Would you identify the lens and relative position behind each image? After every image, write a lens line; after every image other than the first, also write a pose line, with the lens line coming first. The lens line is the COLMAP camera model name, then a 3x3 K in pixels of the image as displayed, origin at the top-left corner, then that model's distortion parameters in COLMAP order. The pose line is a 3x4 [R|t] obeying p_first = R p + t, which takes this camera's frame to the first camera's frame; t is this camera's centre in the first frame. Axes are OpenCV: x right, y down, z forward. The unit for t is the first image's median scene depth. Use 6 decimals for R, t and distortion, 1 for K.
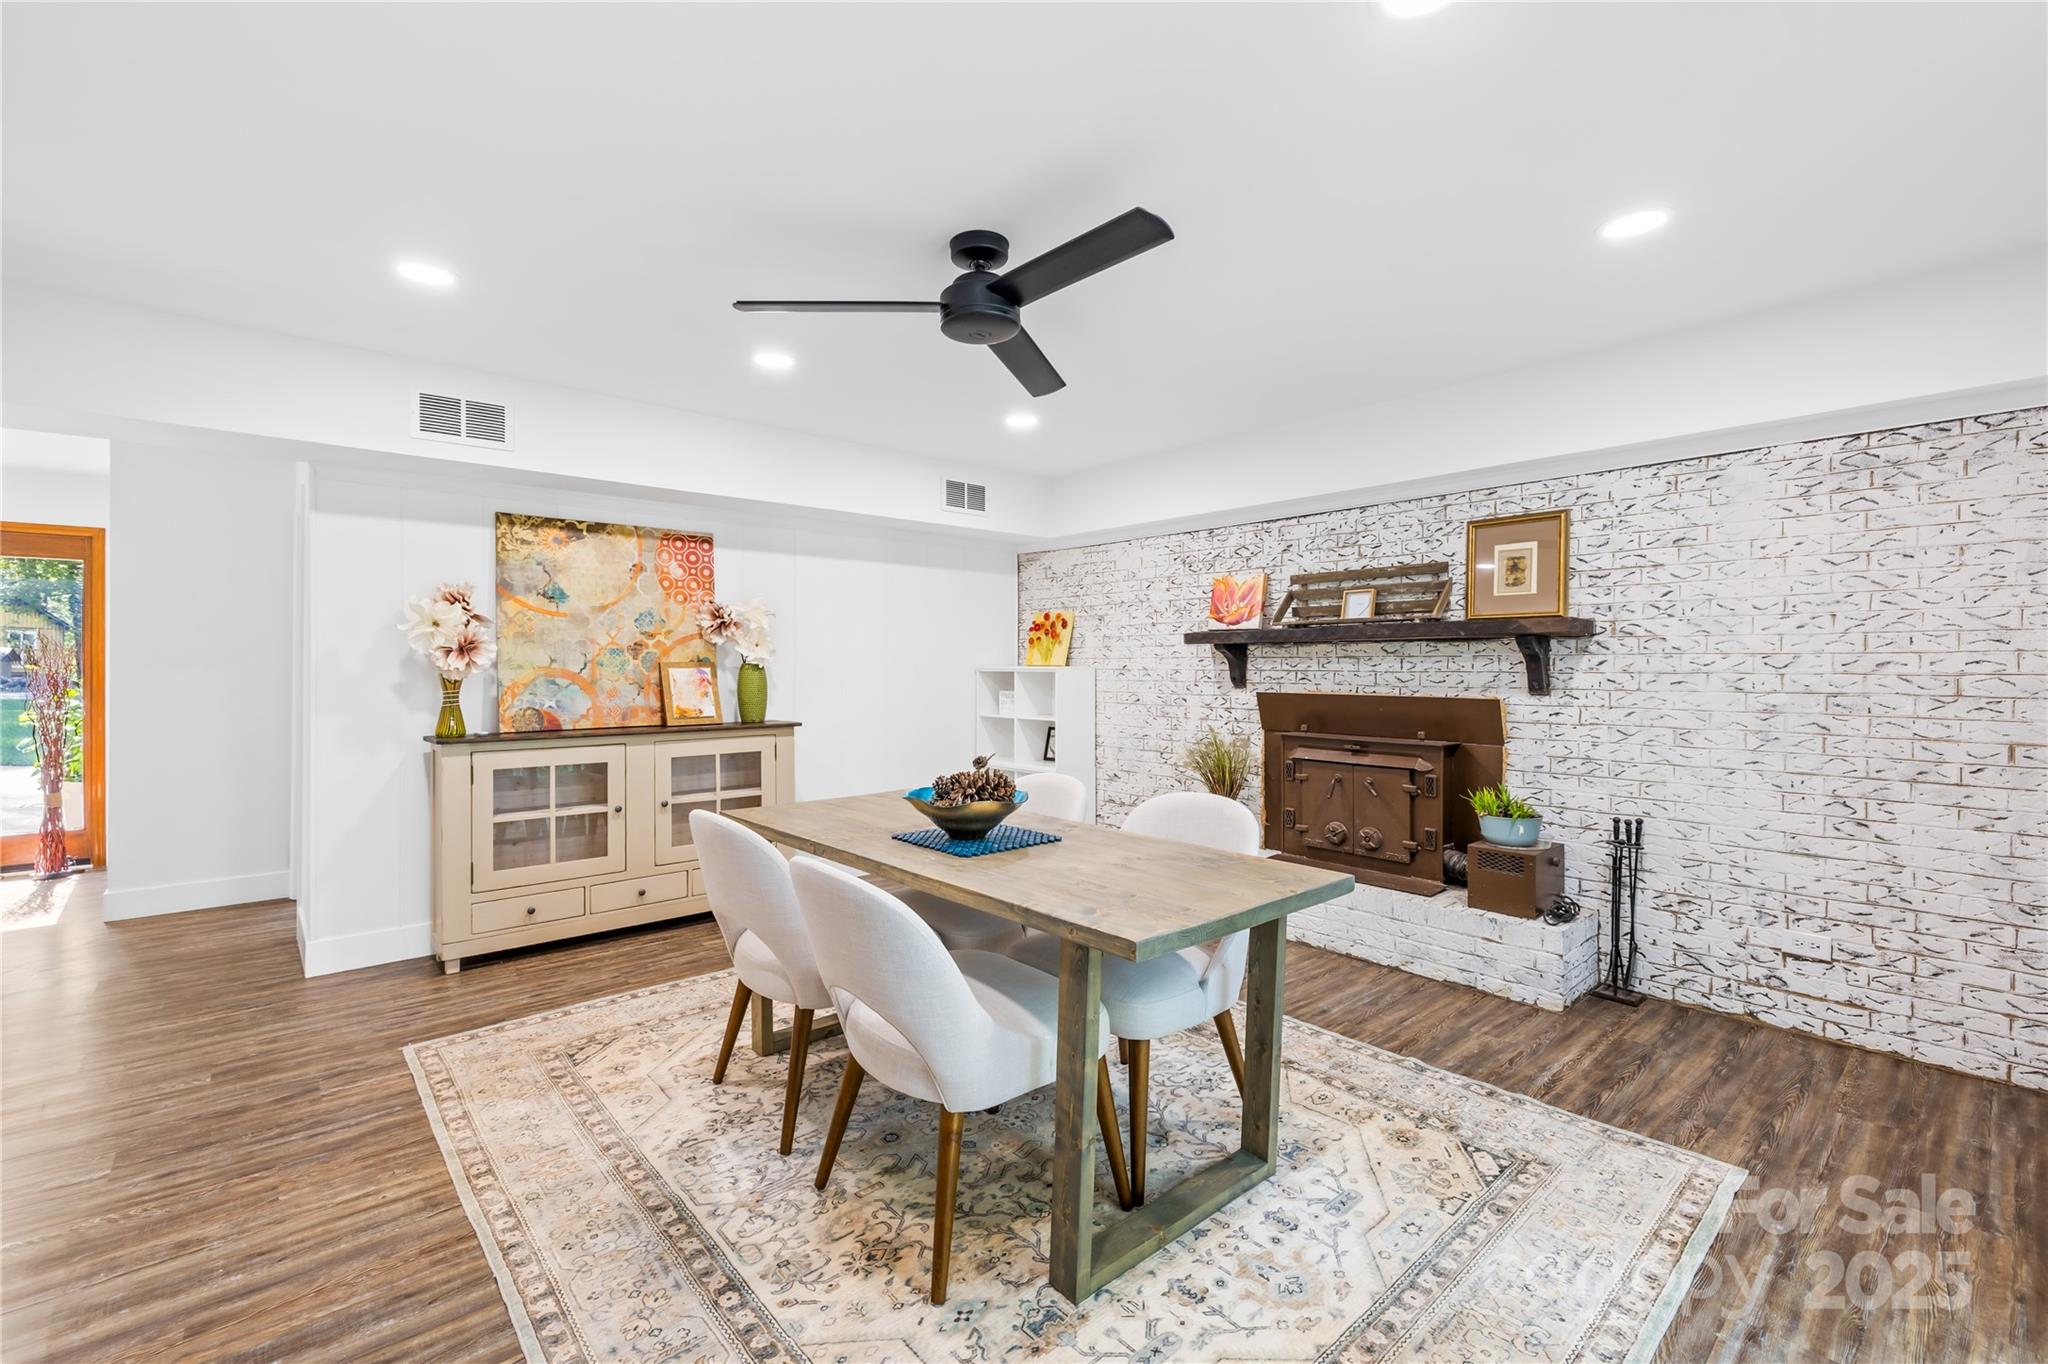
lens RADIAL K [[877.2, 0, 1026.3], [0, 877.2, 695.1], [0, 0, 1]] dist [-0.000363, 0.000085]
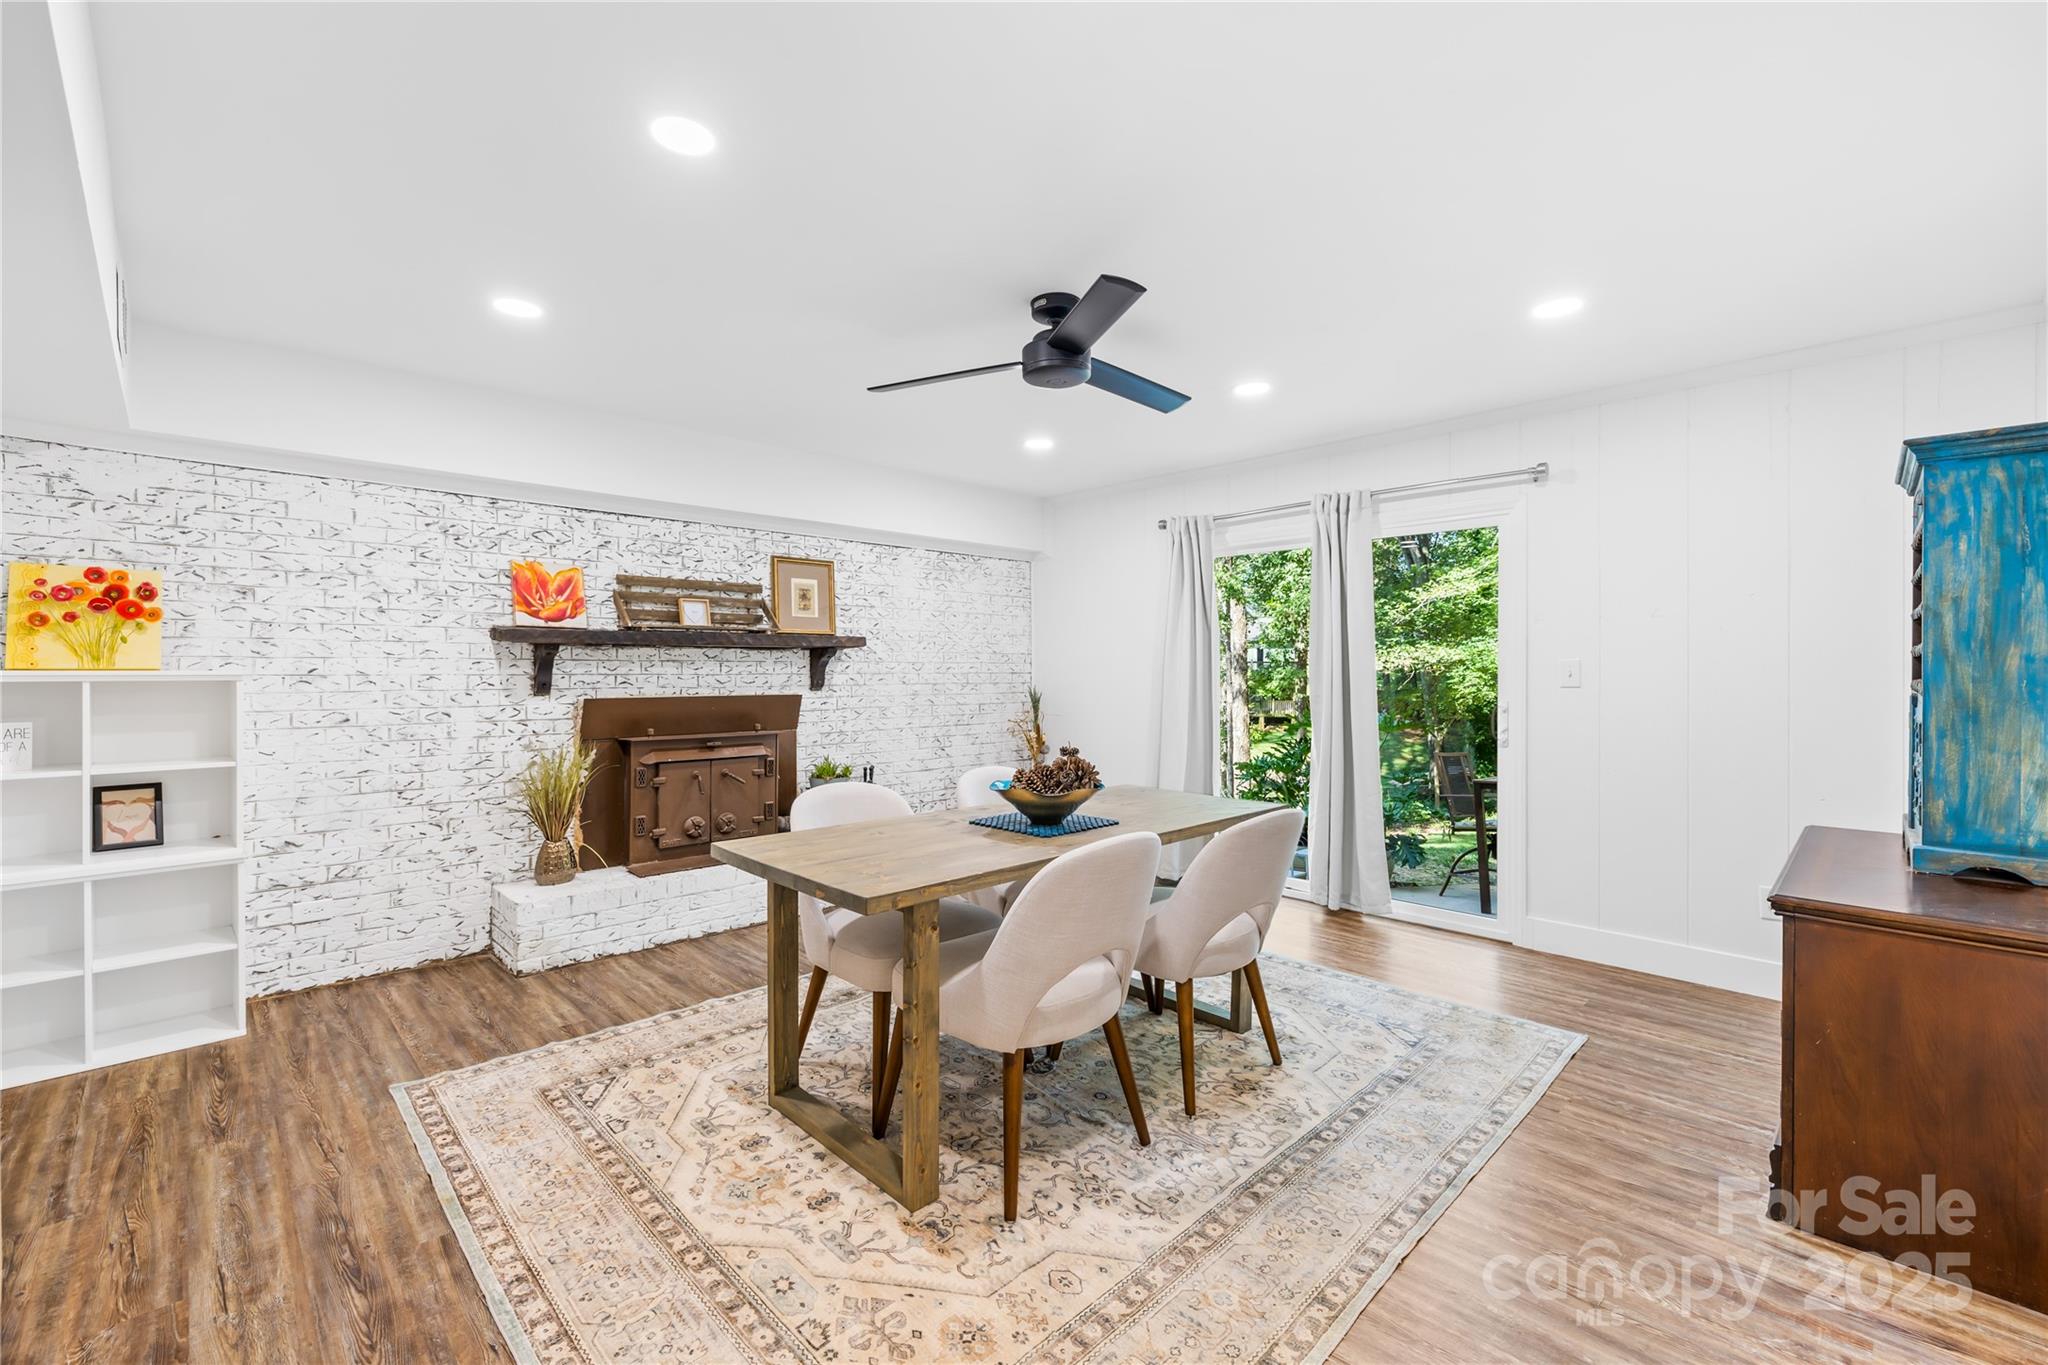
lens RADIAL K [[847.4, 0, 1029.3], [0, 847.4, 696.1], [0, 0, 1]] dist [-0.001304, 0.000197]
pose [[-0.054140, -0.031674, 0.998031, -0.719562], [0.033484, 0.998877, 0.033517, -0.022654], [-0.997972, 0.035232, -0.053019, 0.677686]]
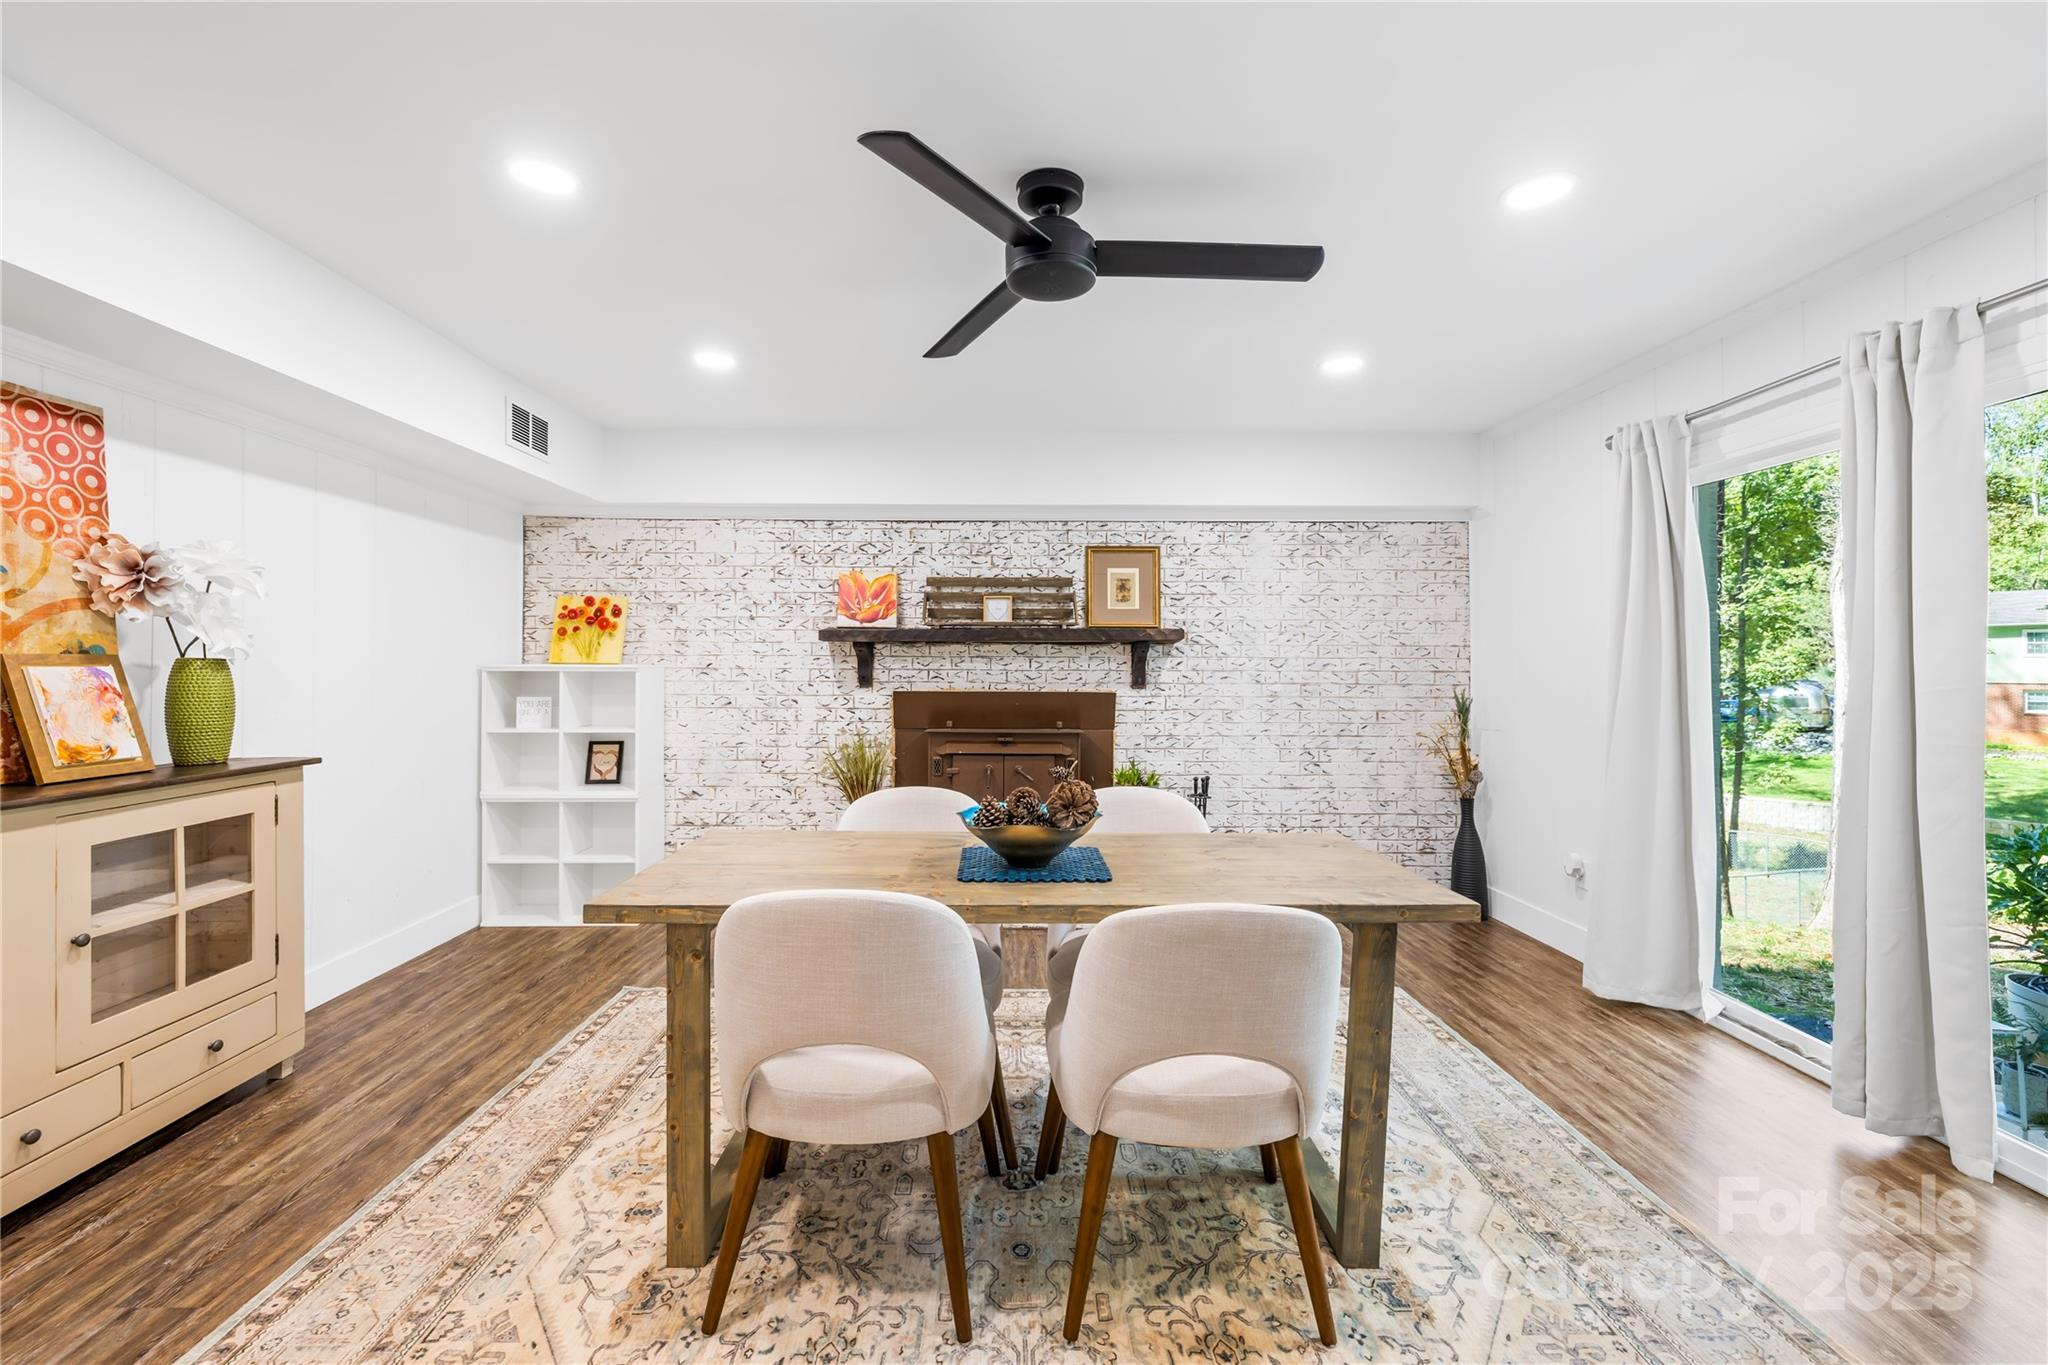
lens RADIAL K [[868.5, 0, 1024.0], [0, 868.5, 682.5], [0, 0, 1]] dist [-0.000700, 0.000252]
pose [[0.646611, -0.012879, 0.762711, -0.452687], [0.022175, 0.999752, -0.001918, -0.009019], [-0.762497, 0.018153, 0.646737, 0.283970]]
